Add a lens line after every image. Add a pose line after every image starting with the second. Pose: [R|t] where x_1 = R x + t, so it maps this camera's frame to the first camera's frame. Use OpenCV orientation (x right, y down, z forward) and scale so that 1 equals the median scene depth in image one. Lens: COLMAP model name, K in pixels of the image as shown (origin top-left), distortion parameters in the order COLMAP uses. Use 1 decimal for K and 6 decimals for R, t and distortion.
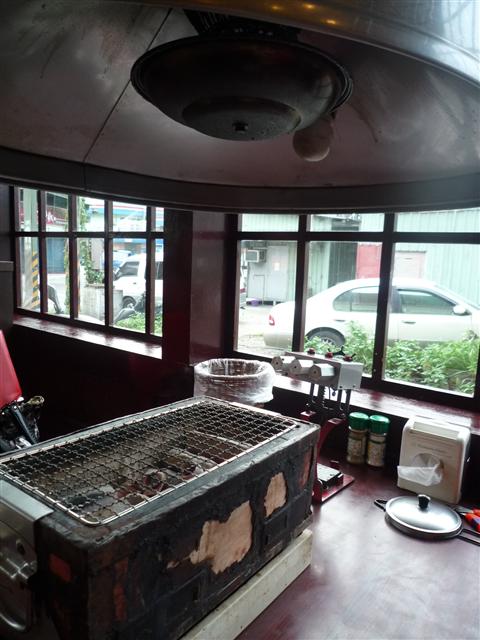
lens RADIAL K [[468.4, 0, 240.0], [0, 468.4, 320.0], [0, 0, 1]] dist [0.001696, -0.097759]
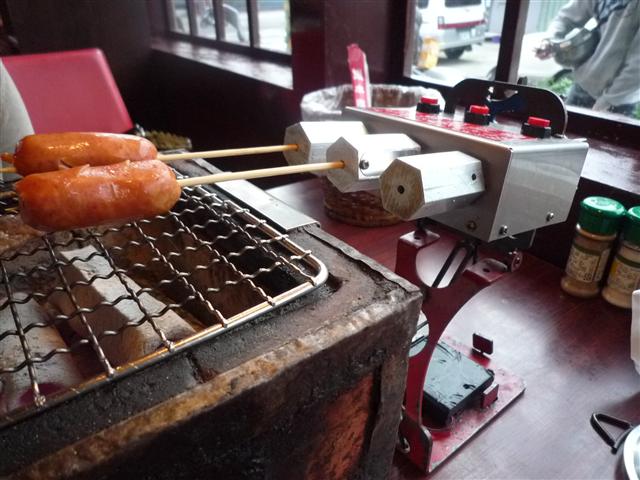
lens RADIAL K [[468.4, 0, 320.0], [0, 468.4, 240.0], [0, 0, 1]] dist [0.001696, -0.097759]
pose [[0.951147, 0.101737, -0.291495, 0.117971], [0.008561, 0.935093, 0.354299, 0.066903], [0.308620, -0.339486, 0.888540, 0.474061]]
